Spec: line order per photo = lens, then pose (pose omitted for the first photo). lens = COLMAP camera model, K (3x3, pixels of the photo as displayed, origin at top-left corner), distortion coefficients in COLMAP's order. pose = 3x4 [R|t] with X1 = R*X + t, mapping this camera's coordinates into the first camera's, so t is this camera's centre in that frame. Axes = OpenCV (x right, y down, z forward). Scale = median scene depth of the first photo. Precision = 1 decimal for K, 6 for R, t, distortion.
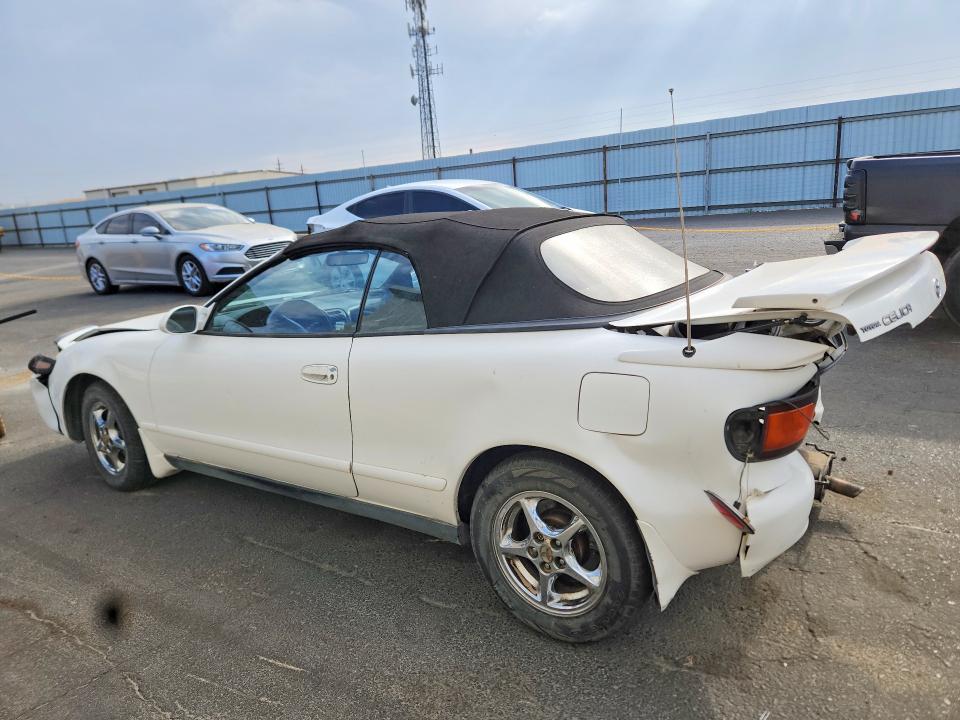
lens RADIAL K [[663.5, 0, 479.8], [0, 663.5, 365.4], [0, 0, 1]] dist [0.038446, -0.026586]
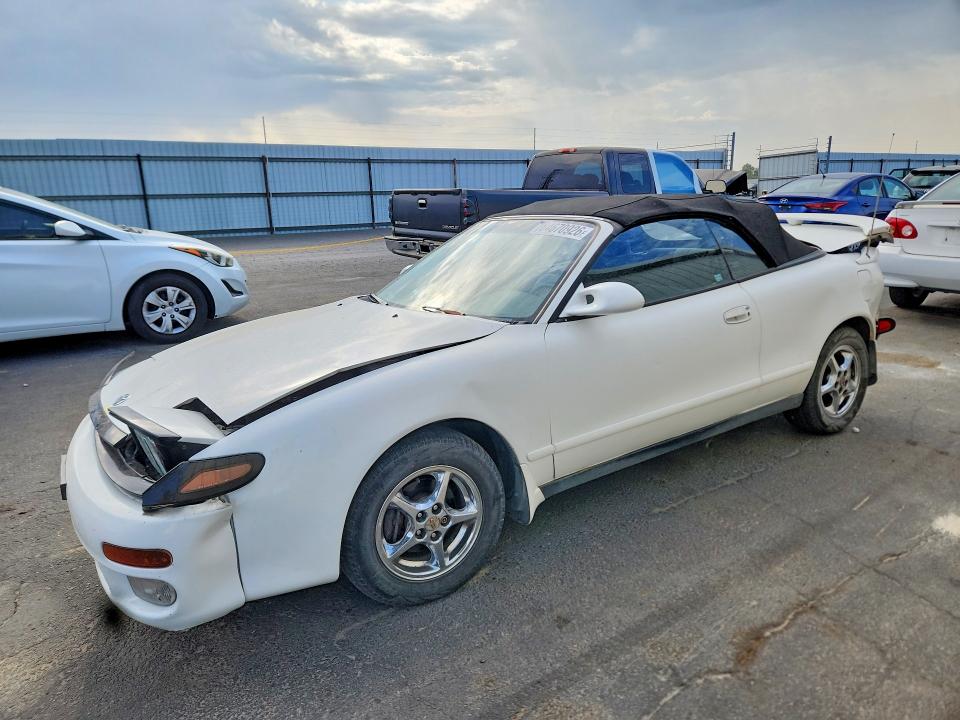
lens RADIAL K [[663.5, 0, 480.7], [0, 663.5, 357.1], [0, 0, 1]] dist [0.038446, -0.026586]
pose [[0.356728, -0.154398, 0.921361, -0.809831], [0.228425, 0.970727, 0.074230, -0.058278], [-0.905851, 0.183982, 0.381554, 0.505362]]
